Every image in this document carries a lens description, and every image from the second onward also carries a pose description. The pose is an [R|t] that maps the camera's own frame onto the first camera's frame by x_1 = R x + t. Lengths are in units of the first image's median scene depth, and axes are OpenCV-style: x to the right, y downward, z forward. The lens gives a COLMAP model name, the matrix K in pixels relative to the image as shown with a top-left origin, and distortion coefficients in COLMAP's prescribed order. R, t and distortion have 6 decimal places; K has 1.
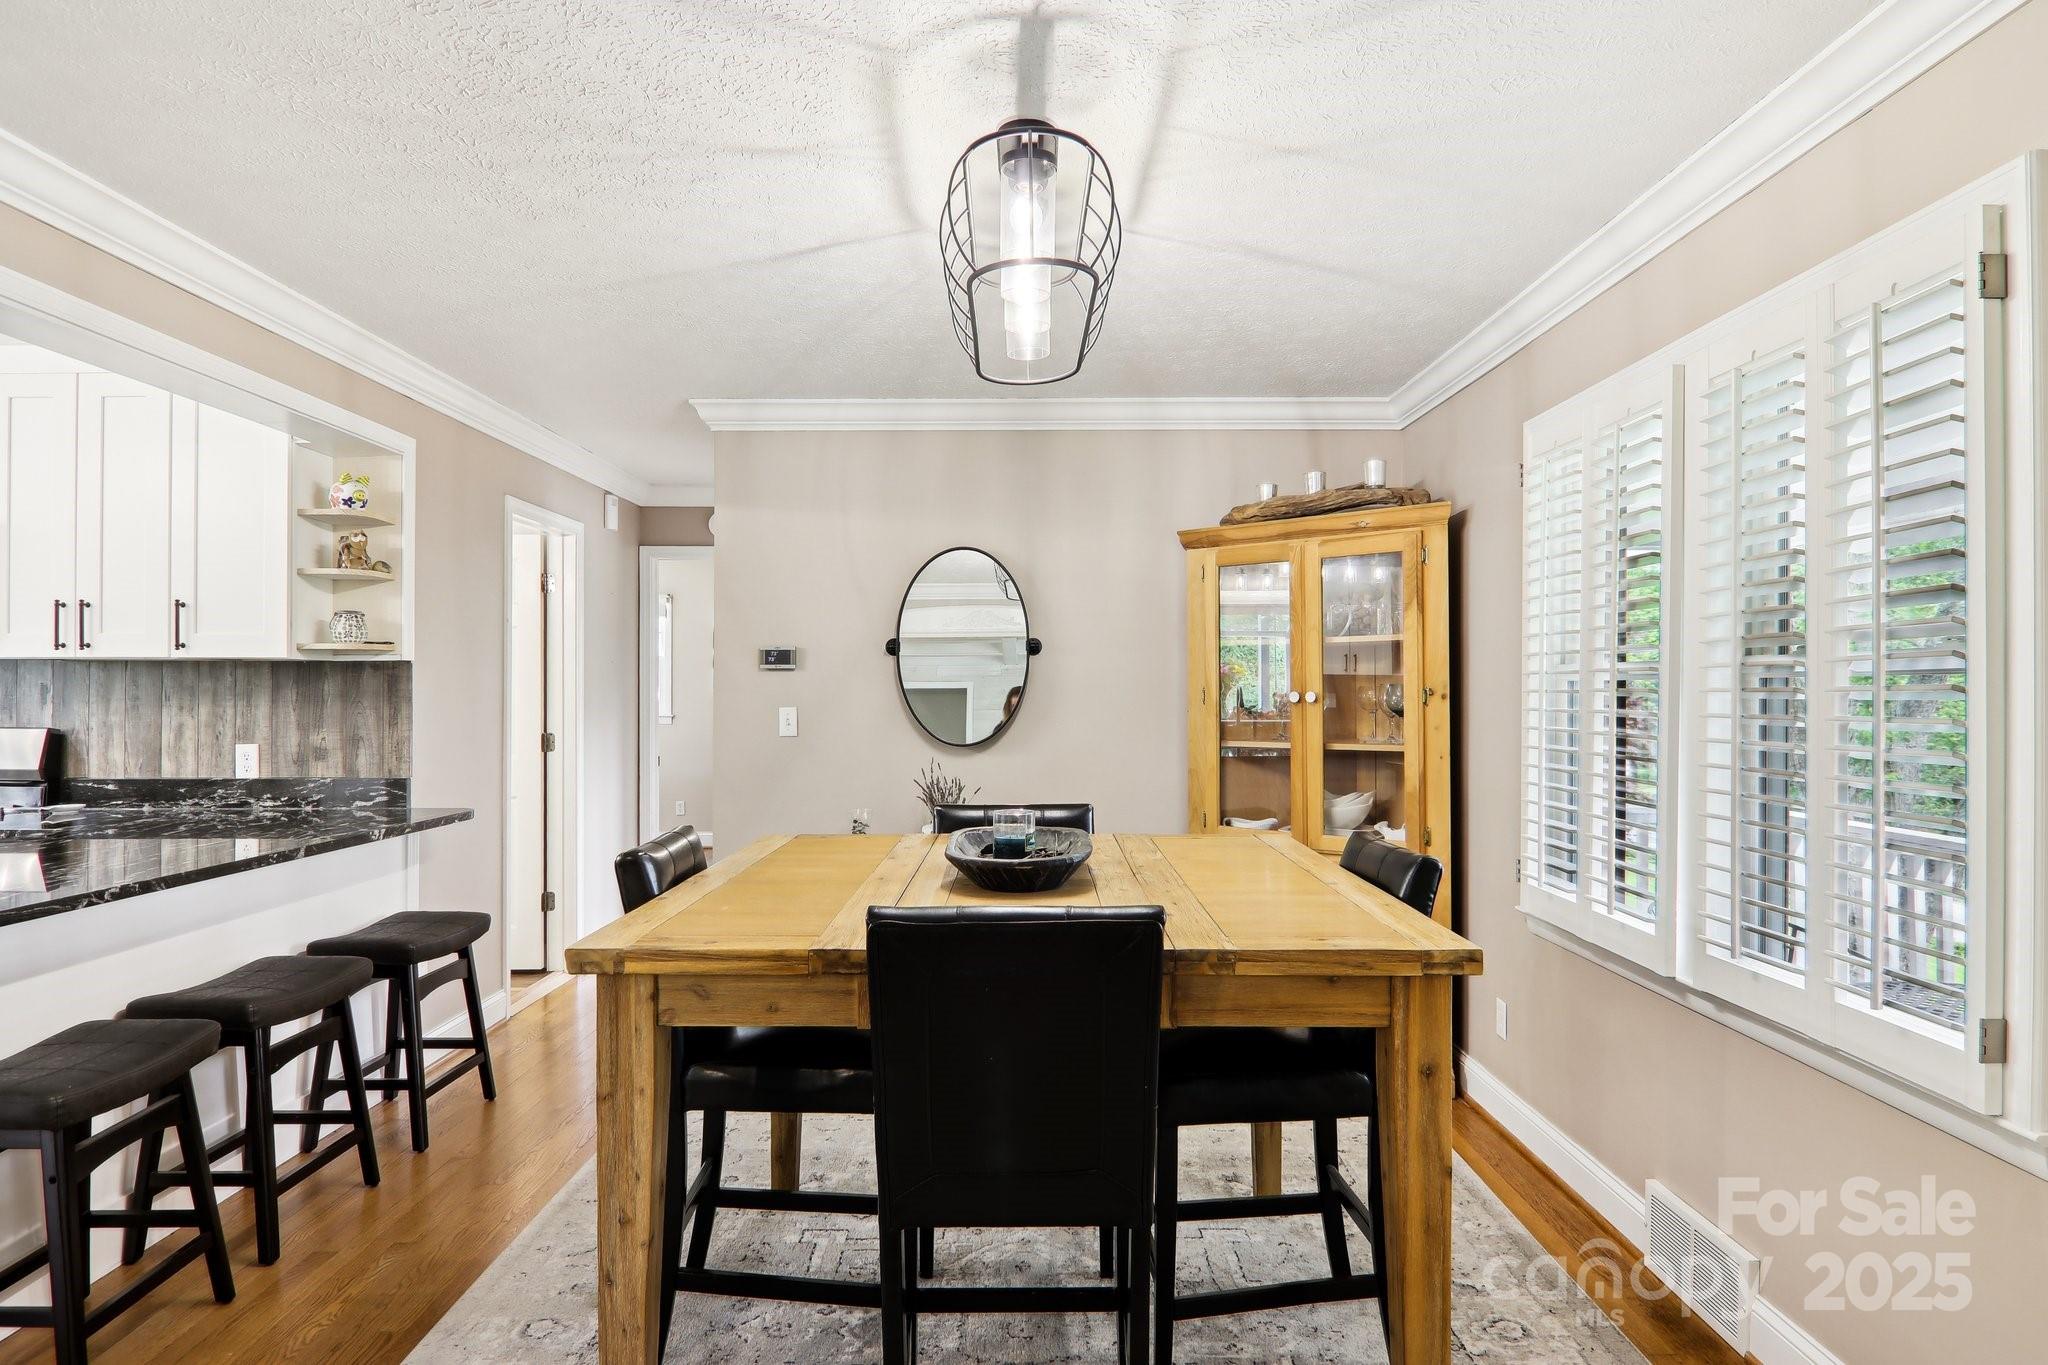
lens RADIAL K [[1198.6, 0, 1017.7], [0, 1198.6, 686.2], [0, 0, 1]] dist [0.012642, -0.029260]
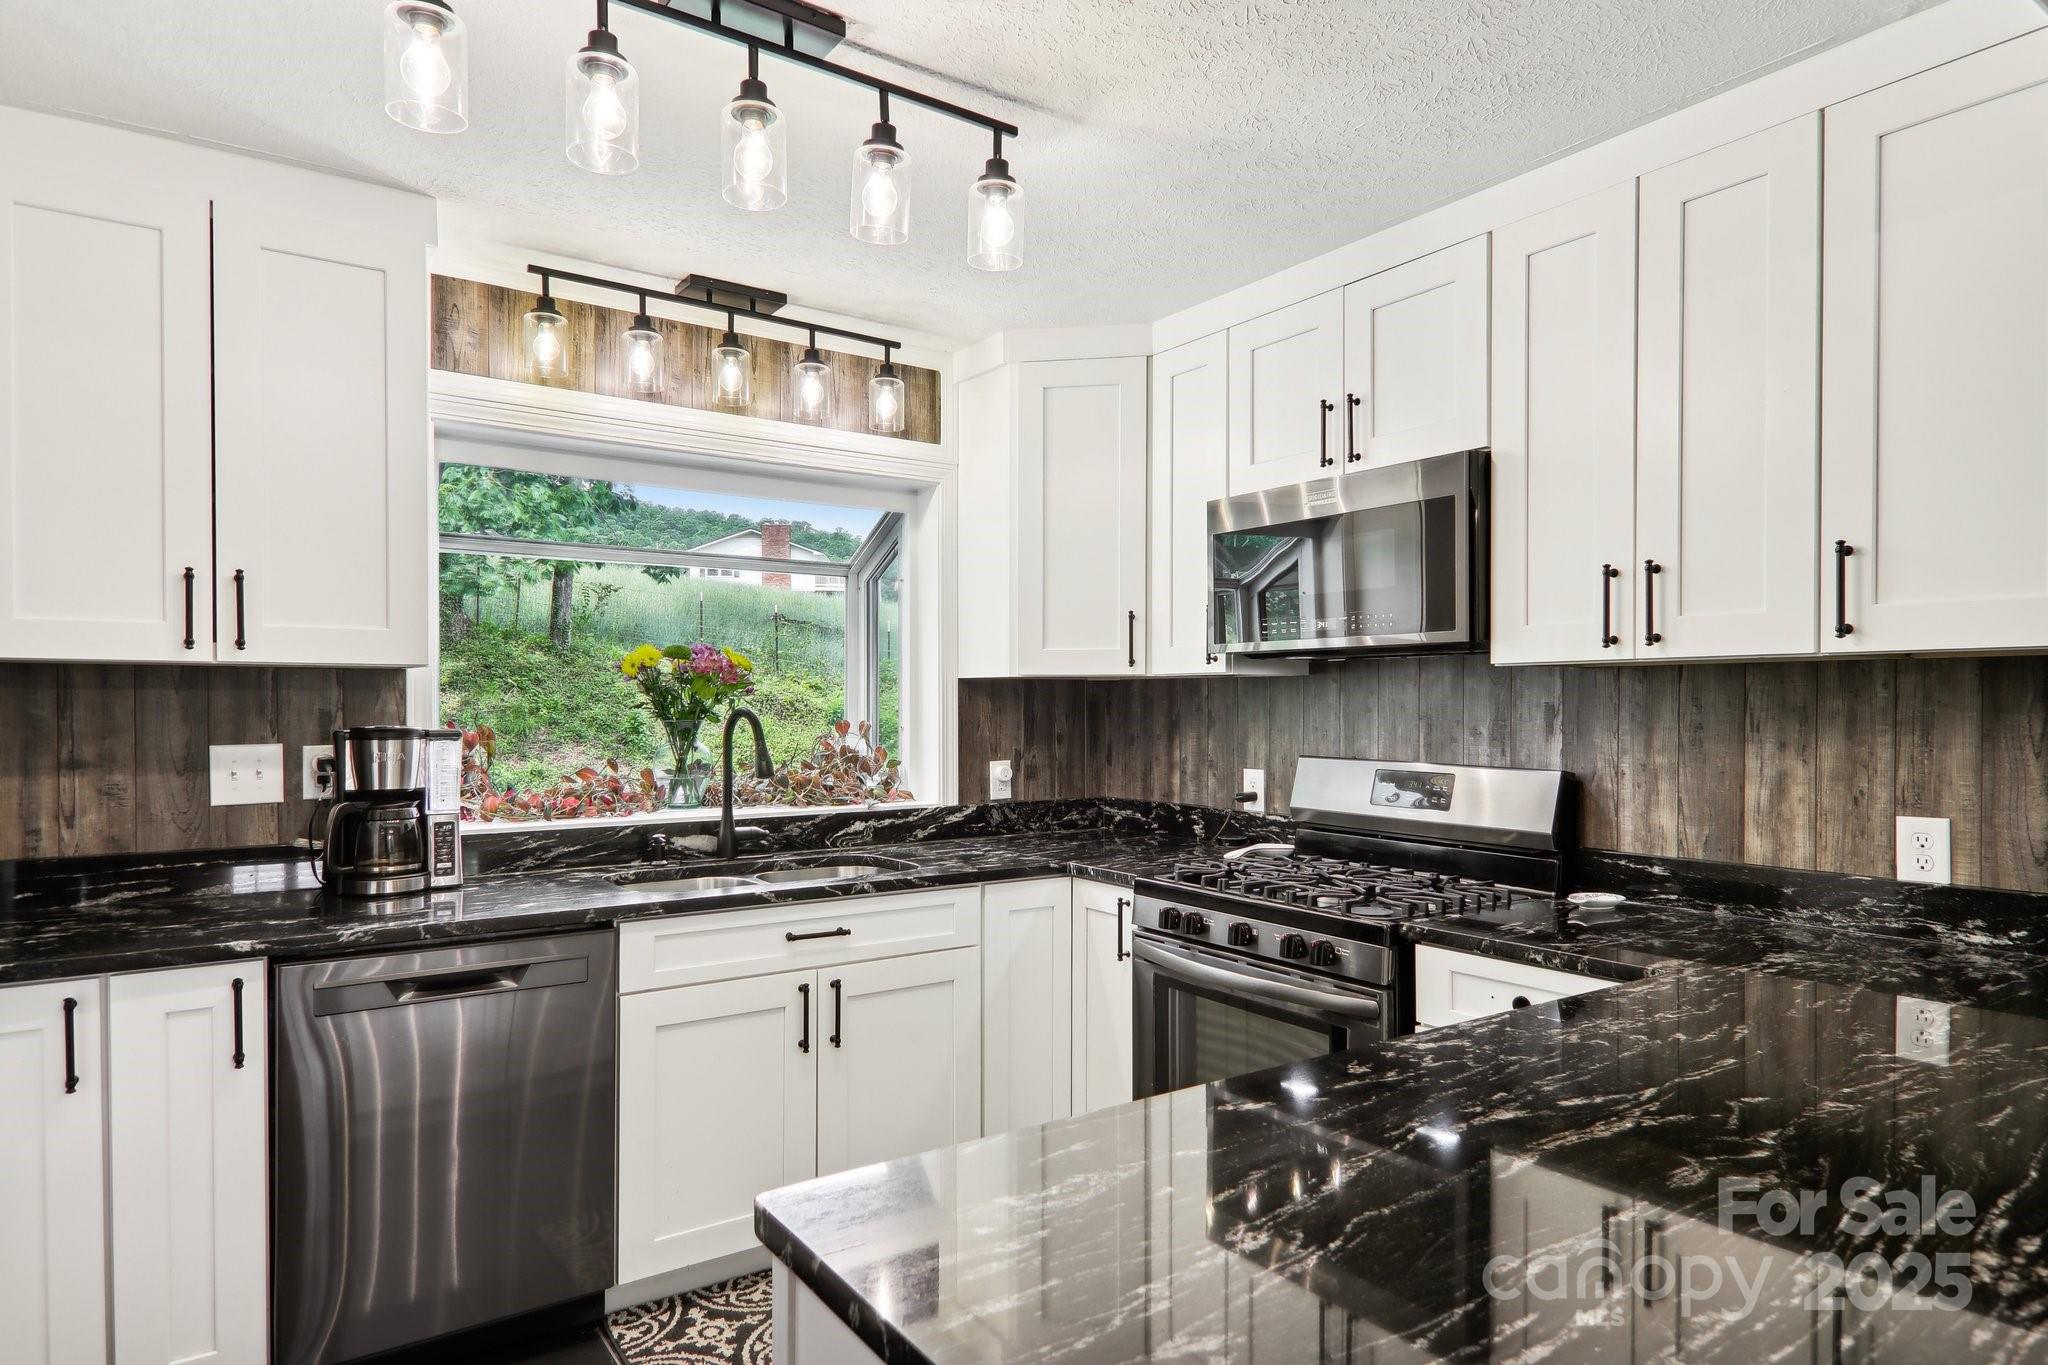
lens RADIAL K [[1178.4, 0, 1026.6], [0, 1178.4, 718.7], [0, 0, 1]] dist [0.024076, -0.018071]
pose [[0.573868, 0.007562, -0.818913, -0.444850], [0.003840, 0.999922, 0.011925, -0.002632], [0.818939, -0.009988, 0.573794, 0.382712]]
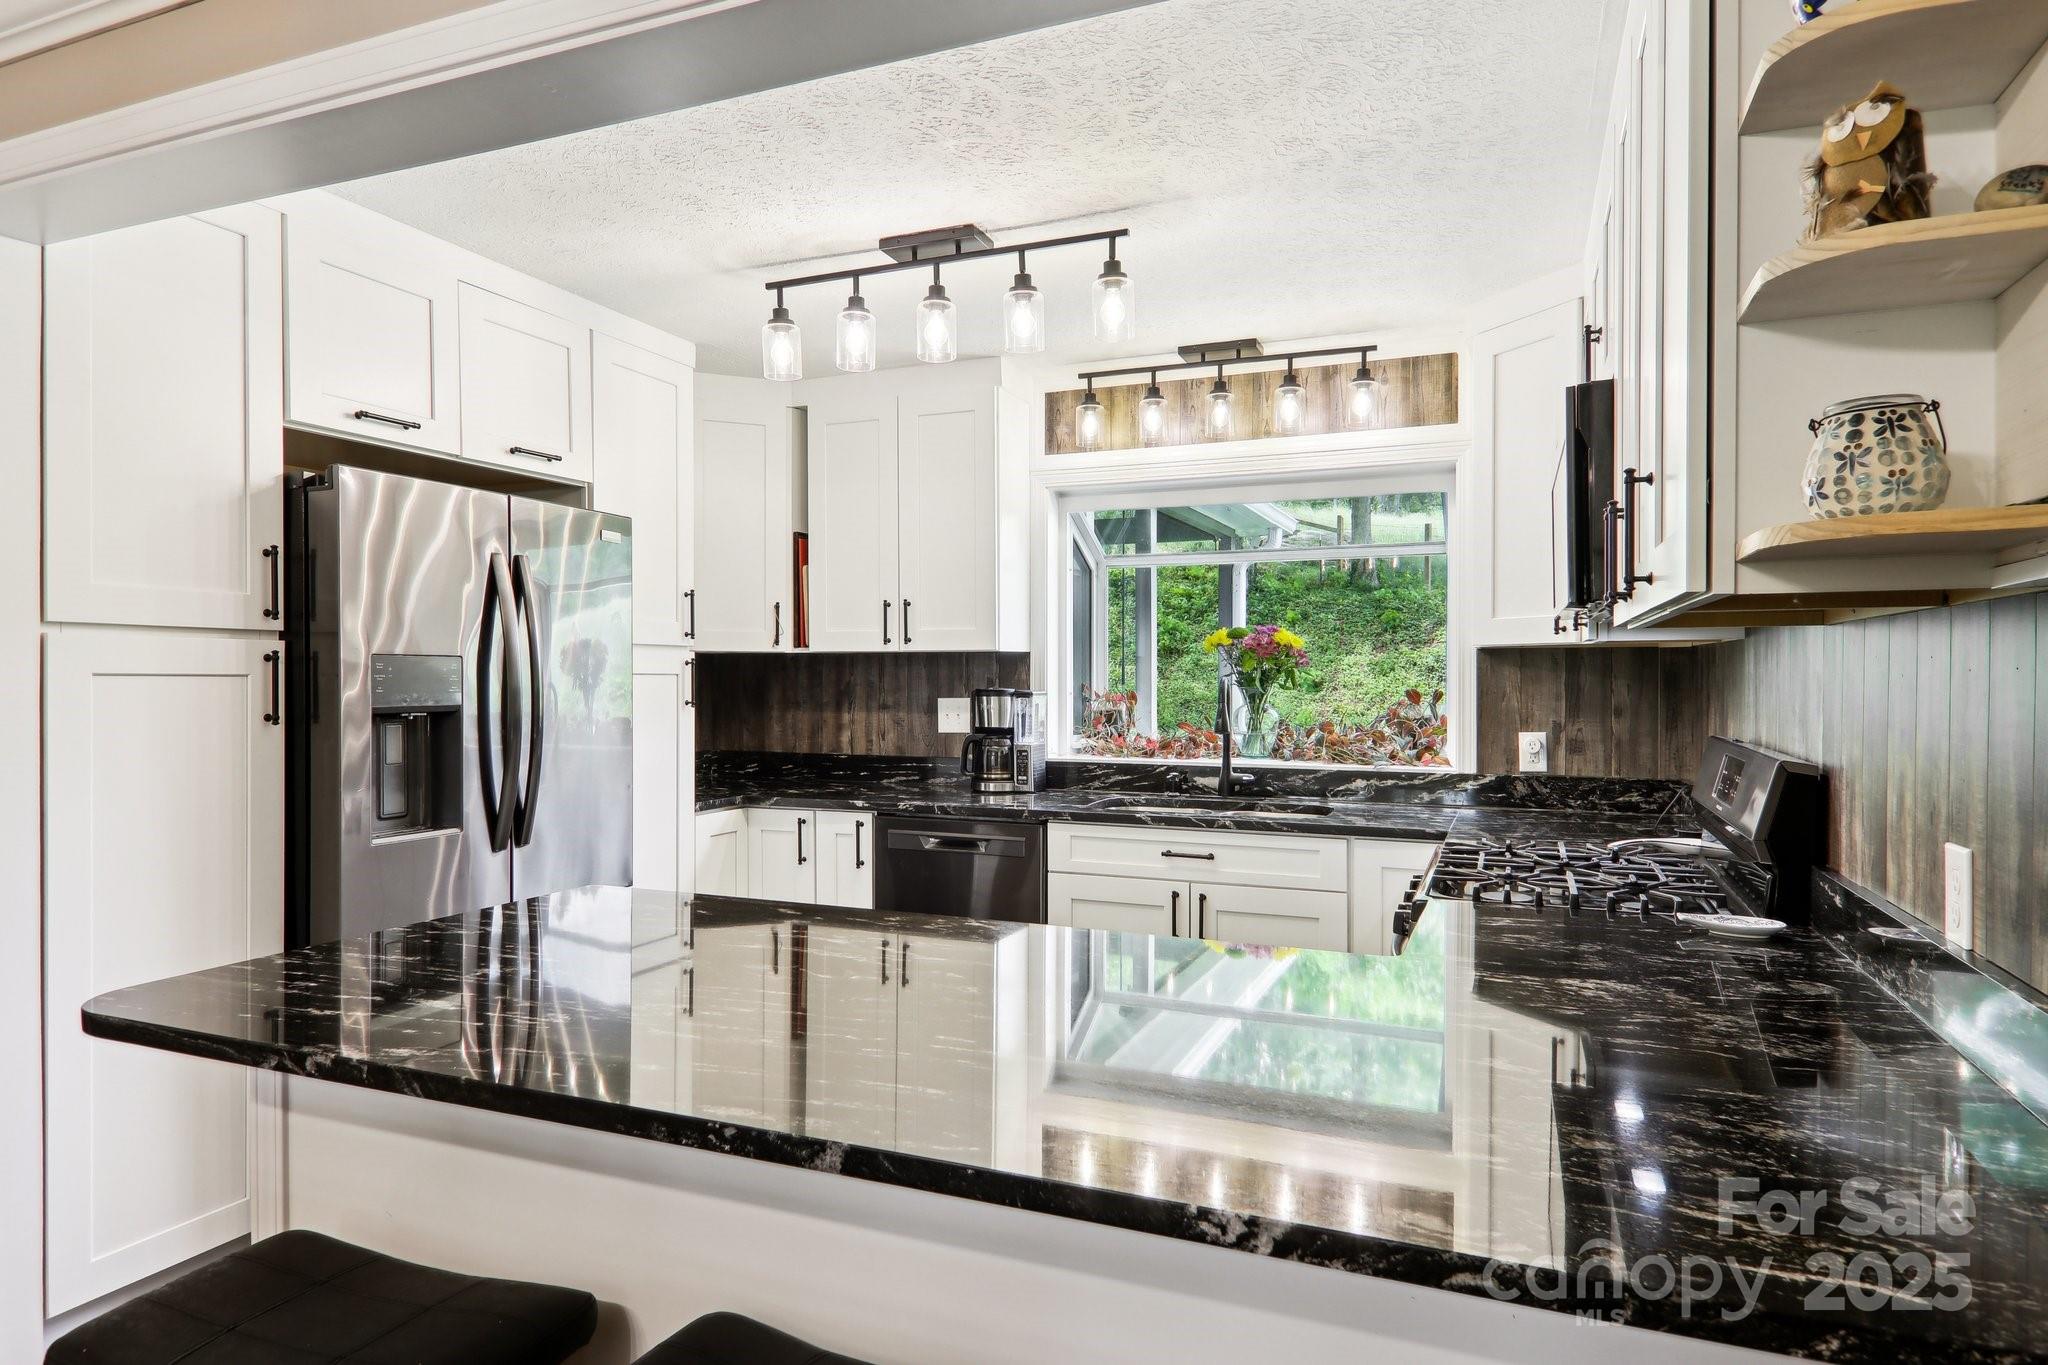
lens RADIAL K [[1178.8, 0, 1024.0], [0, 1178.8, 682.5], [0, 0, 1]] dist [0.006181, -0.020629]
pose [[-0.382966, 0.003956, -0.923754, -0.230658], [0.001714, 0.999992, 0.003572, -0.000524], [0.923761, -0.000216, -0.382970, 0.885377]]
